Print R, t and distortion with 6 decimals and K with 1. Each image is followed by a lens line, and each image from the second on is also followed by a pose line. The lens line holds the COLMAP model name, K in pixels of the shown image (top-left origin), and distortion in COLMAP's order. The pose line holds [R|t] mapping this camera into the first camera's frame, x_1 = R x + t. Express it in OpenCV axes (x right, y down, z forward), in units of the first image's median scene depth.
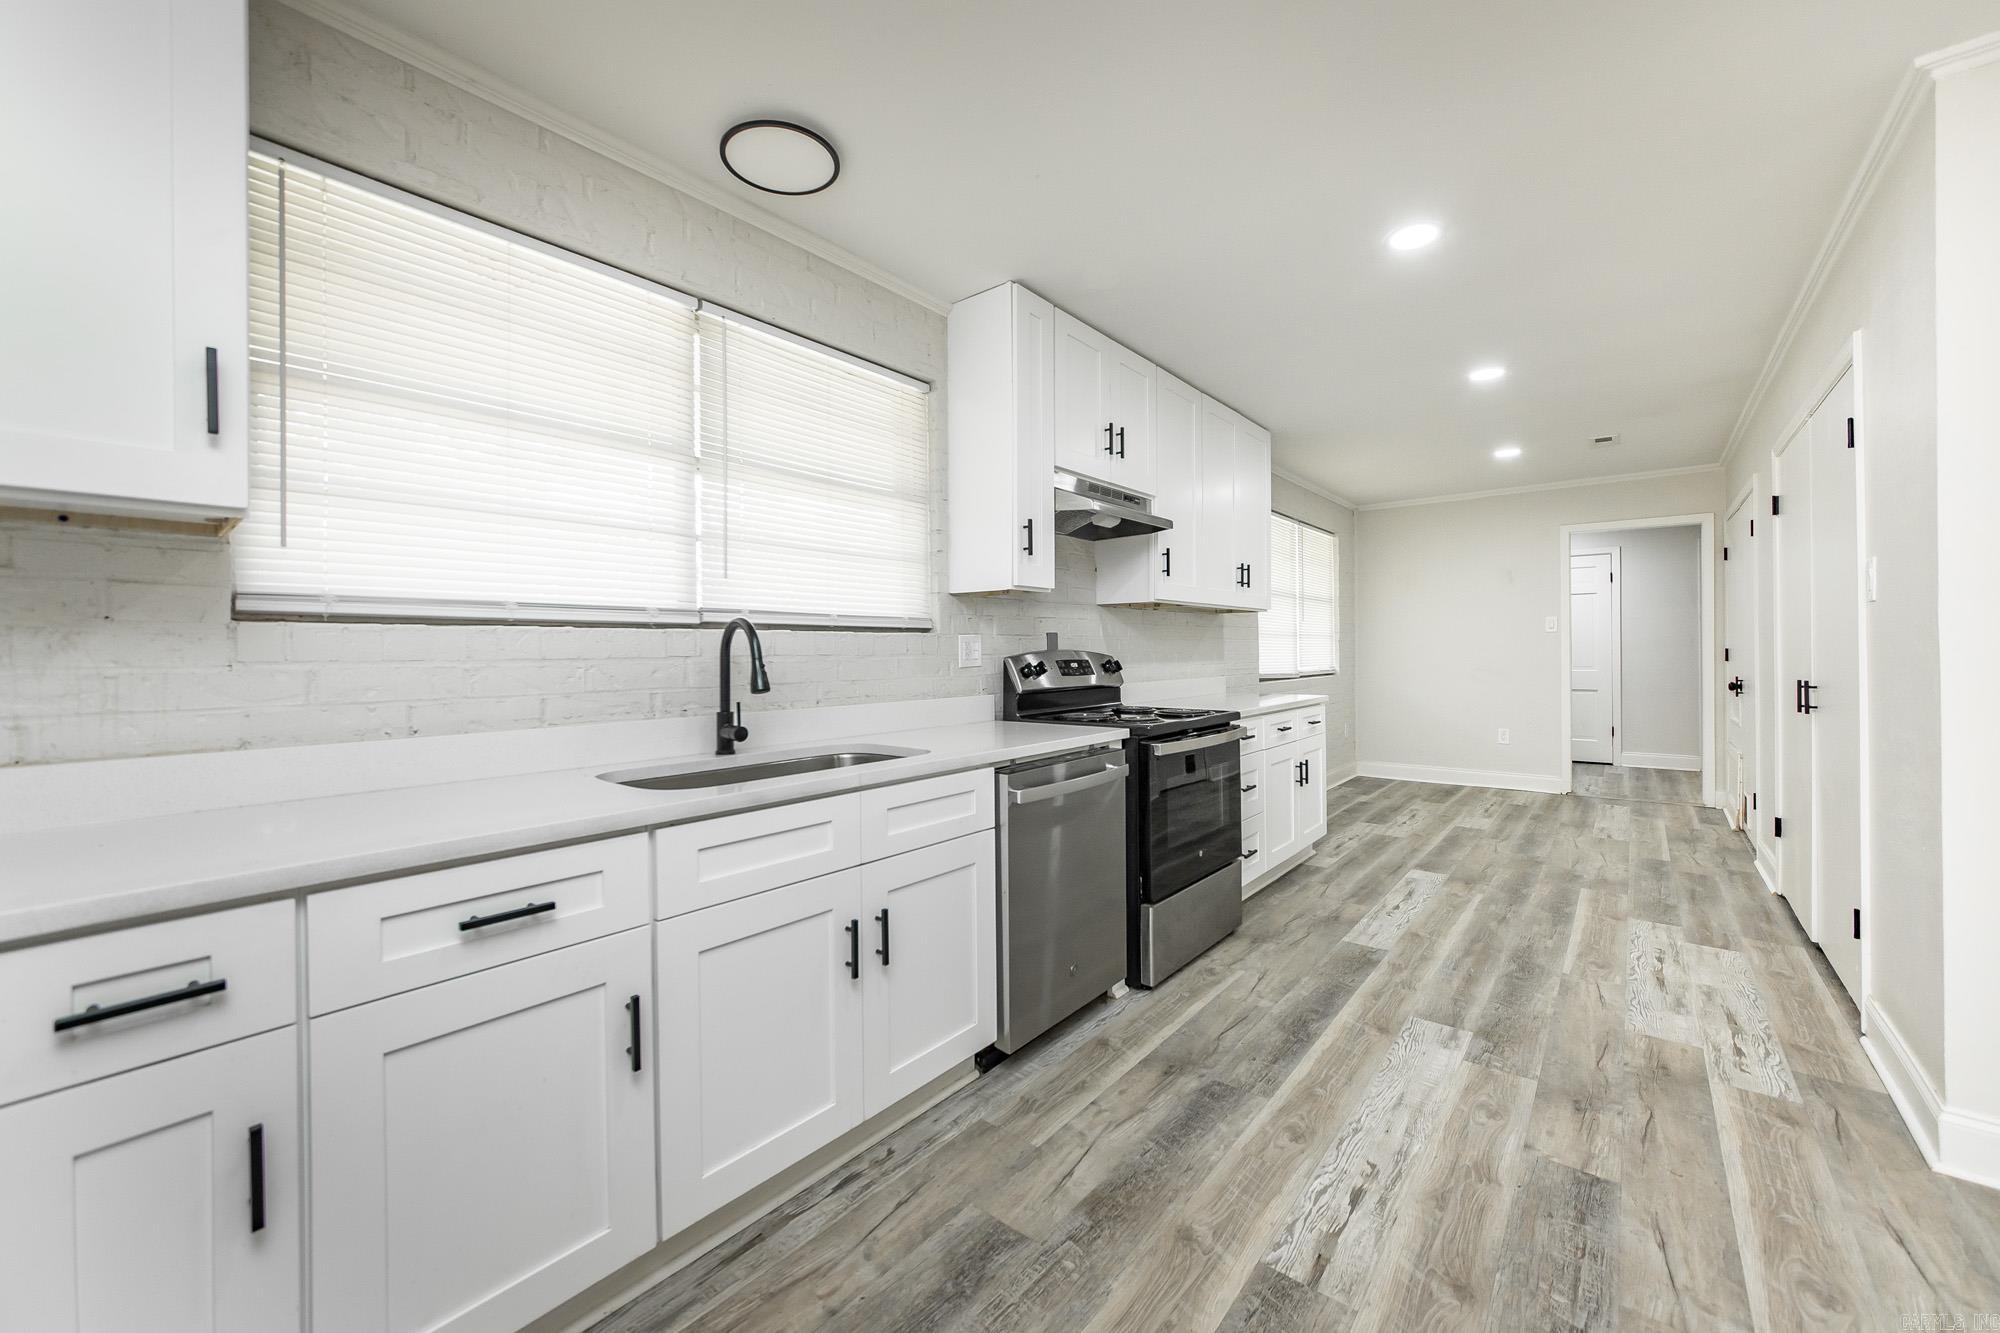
lens RADIAL K [[758.7, 0, 1030.0], [0, 758.7, 653.1], [0, 0, 1]] dist [-0.013446, 0.002365]
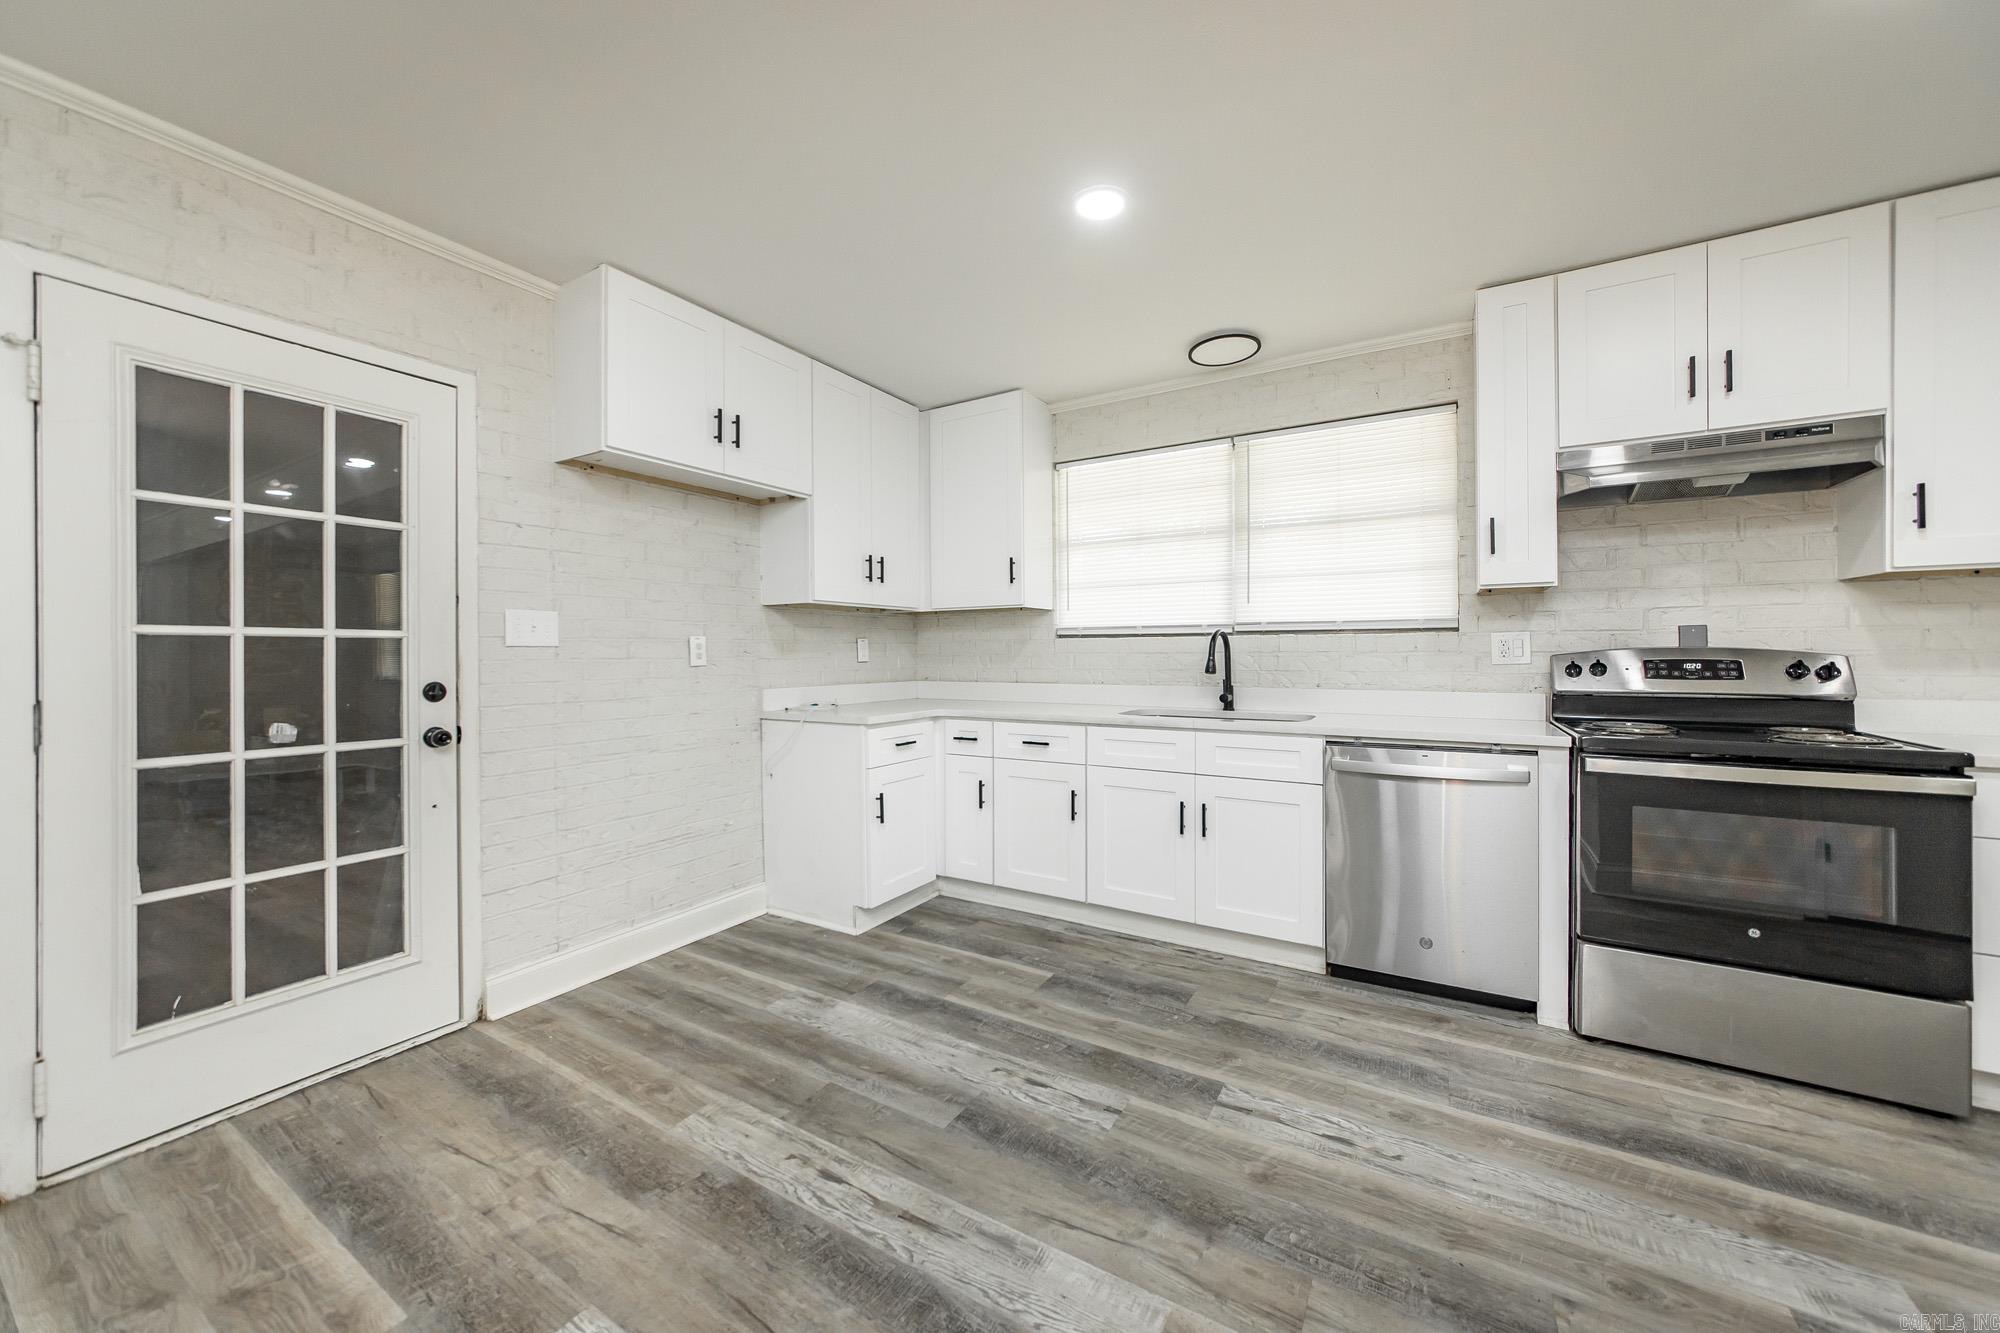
lens RADIAL K [[726.6, 0, 991.5], [0, 726.6, 658.8], [0, 0, 1]] dist [-0.011074, 0.003943]
pose [[0.118378, 0.015714, -0.992844, 0.893253], [0.002610, 0.999866, 0.016136, -0.006597], [0.992965, -0.004502, 0.118321, 0.227769]]
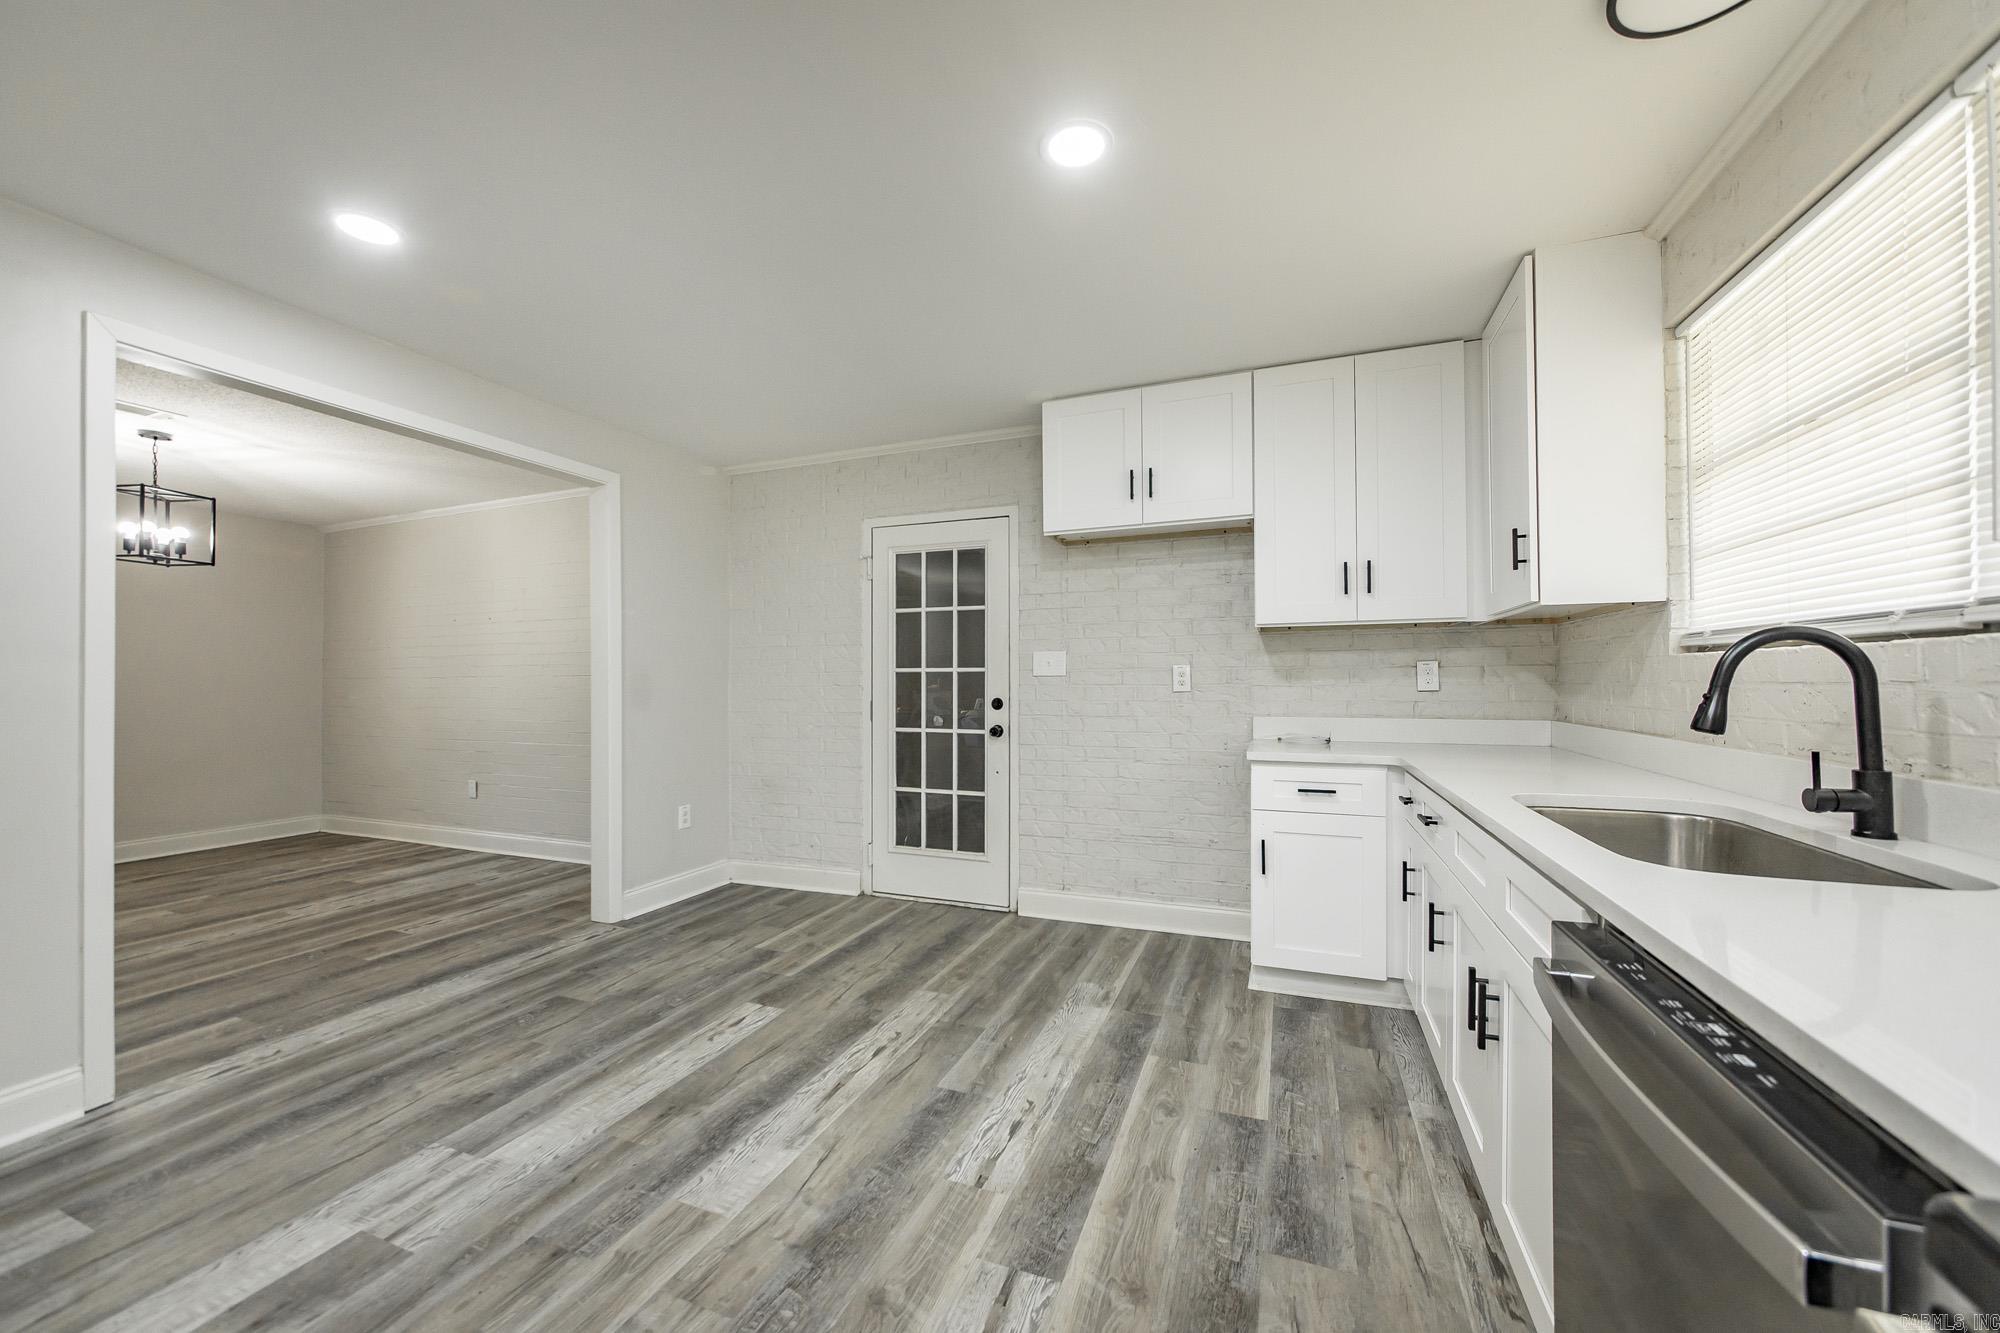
lens RADIAL K [[726.6, 0, 1003.9], [0, 726.6, 690.0], [0, 0, 1]] dist [-0.011074, 0.003943]
pose [[-0.953612, 0.018209, -0.300486, 0.370211], [0.013571, 0.999754, 0.017515, -0.008453], [0.300731, 0.012625, -0.953625, 1.067245]]
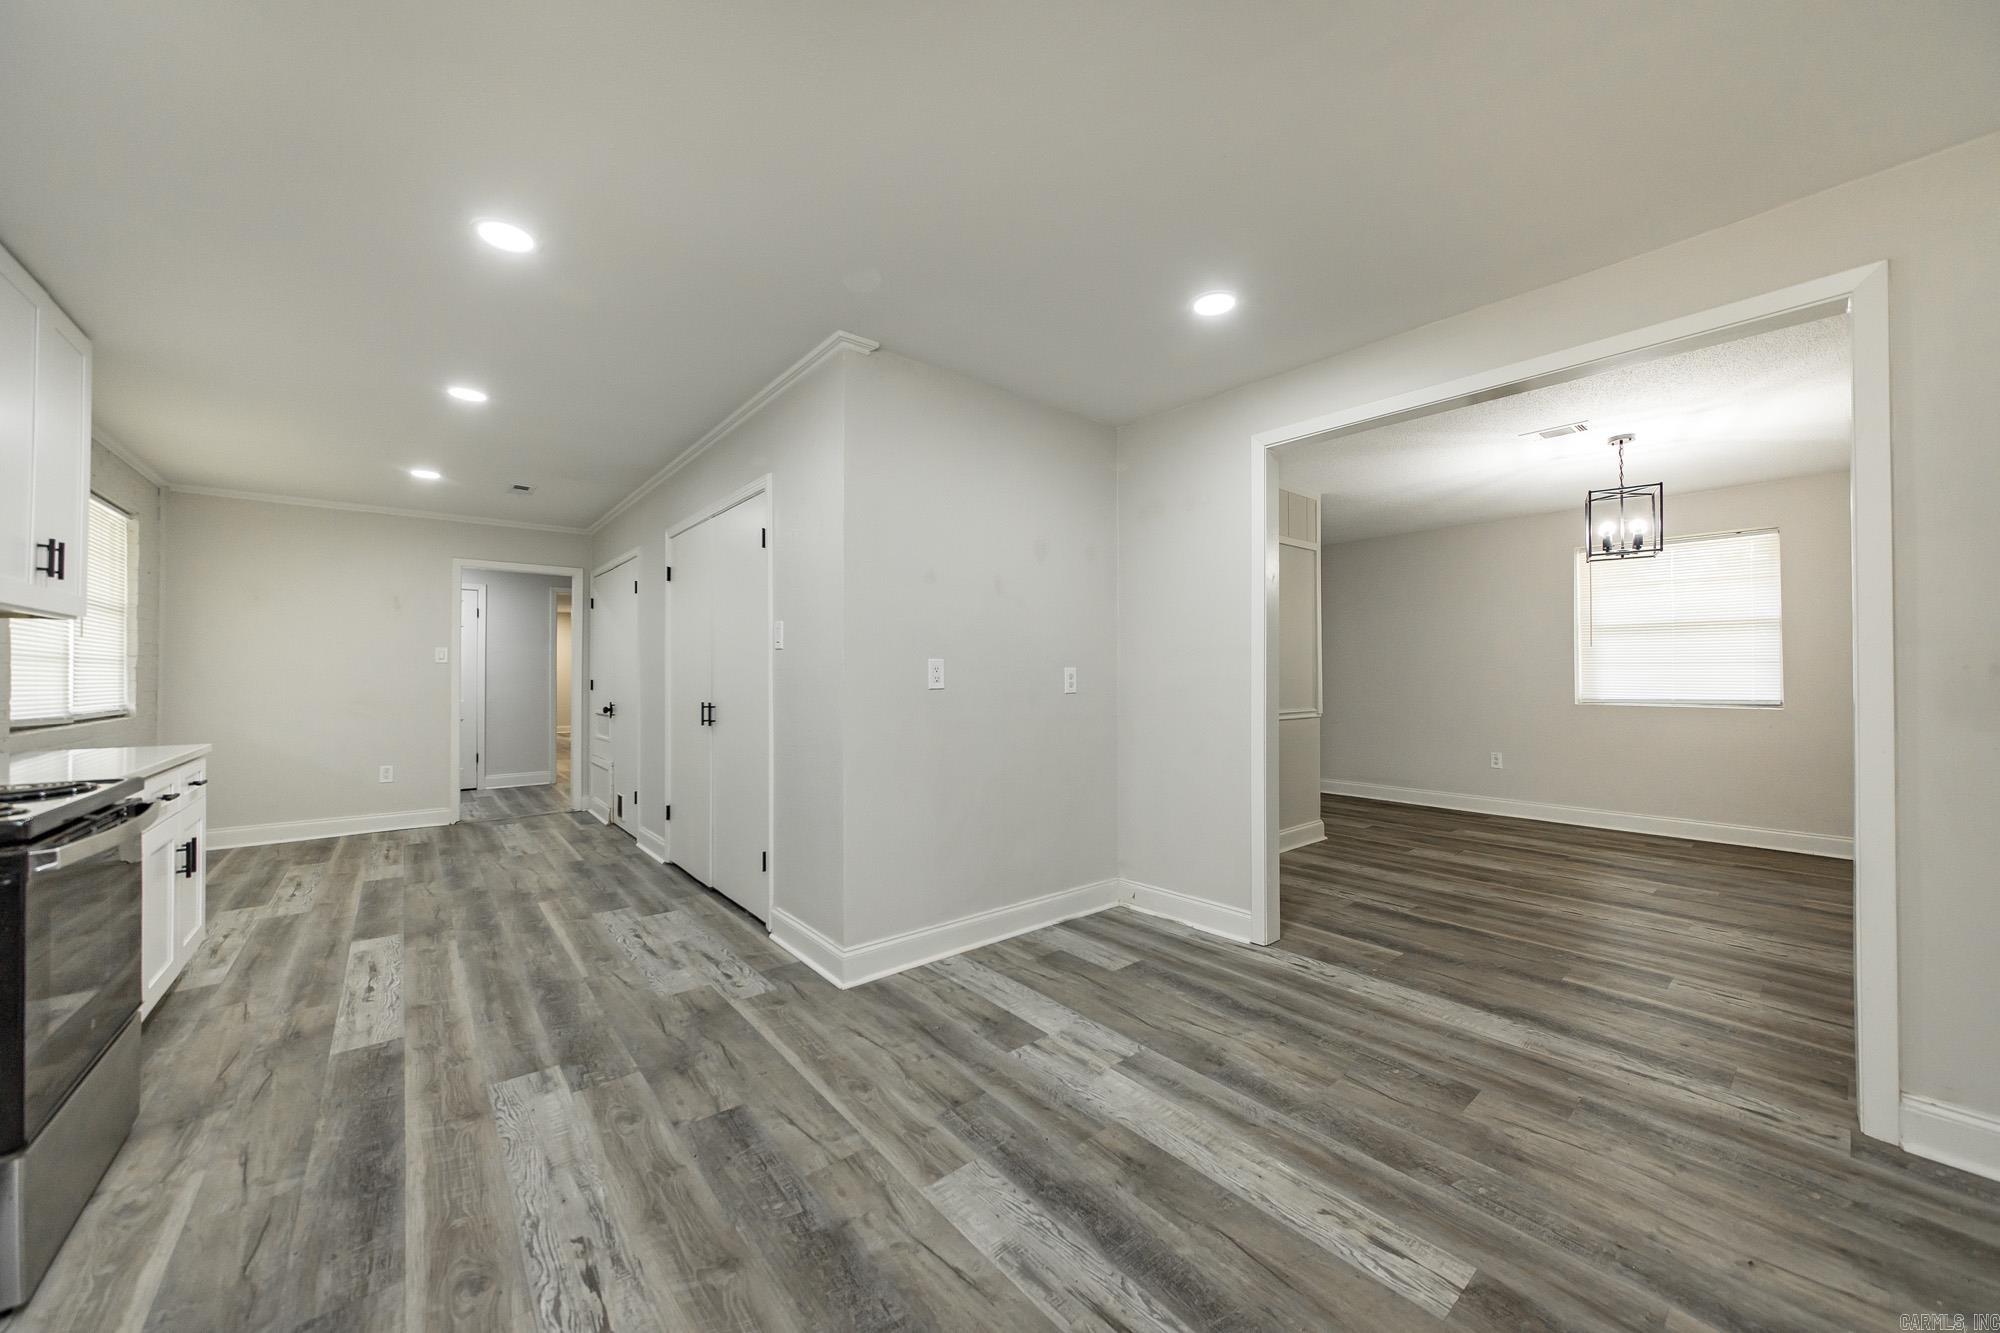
lens RADIAL K [[726.6, 0, 996.7], [0, 726.6, 663.5], [0, 0, 1]] dist [-0.011074, 0.003943]
pose [[0.204198, 0.023171, 0.978655, -0.212287], [0.004877, 0.999683, -0.024687, 0.000239], [-0.978917, 0.009814, 0.204021, 0.207956]]
